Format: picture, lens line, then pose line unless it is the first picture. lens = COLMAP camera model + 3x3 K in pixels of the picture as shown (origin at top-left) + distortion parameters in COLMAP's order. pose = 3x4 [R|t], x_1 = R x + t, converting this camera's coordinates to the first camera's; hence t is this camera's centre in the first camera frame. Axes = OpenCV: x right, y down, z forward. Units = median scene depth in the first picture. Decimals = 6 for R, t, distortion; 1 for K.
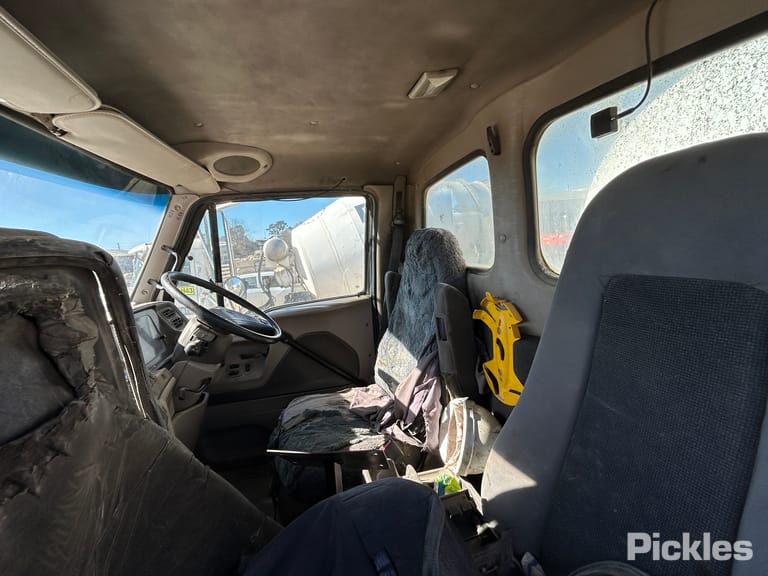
lens RADIAL K [[358.8, 0, 379.8], [0, 358.8, 286.2], [0, 0, 1]] dist [-0.000110, 0.000011]
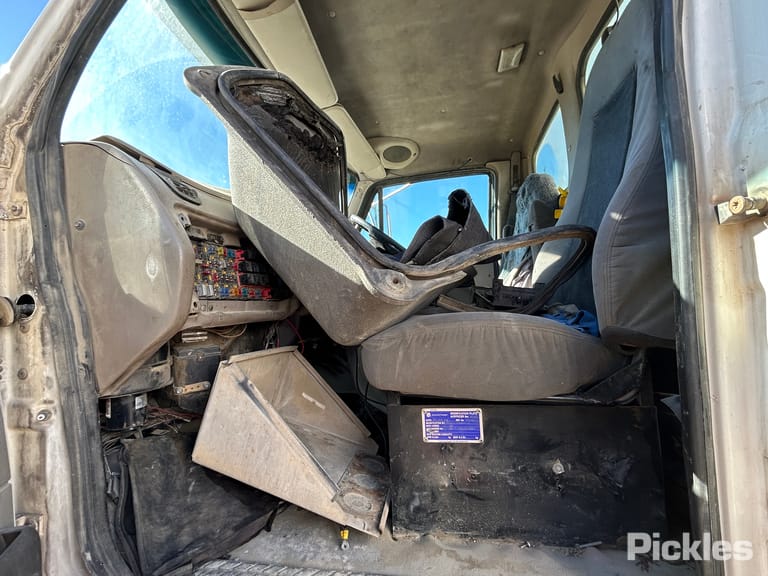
lens RADIAL K [[358.8, 0, 379.8], [0, 358.8, 286.2], [0, 0, 1]] dist [-0.000110, 0.000011]
pose [[0.911062, -0.006042, -0.412225, 0.181227], [-0.056304, 0.988700, -0.138931, 0.475373], [0.408406, 0.149784, 0.900427, -0.361036]]
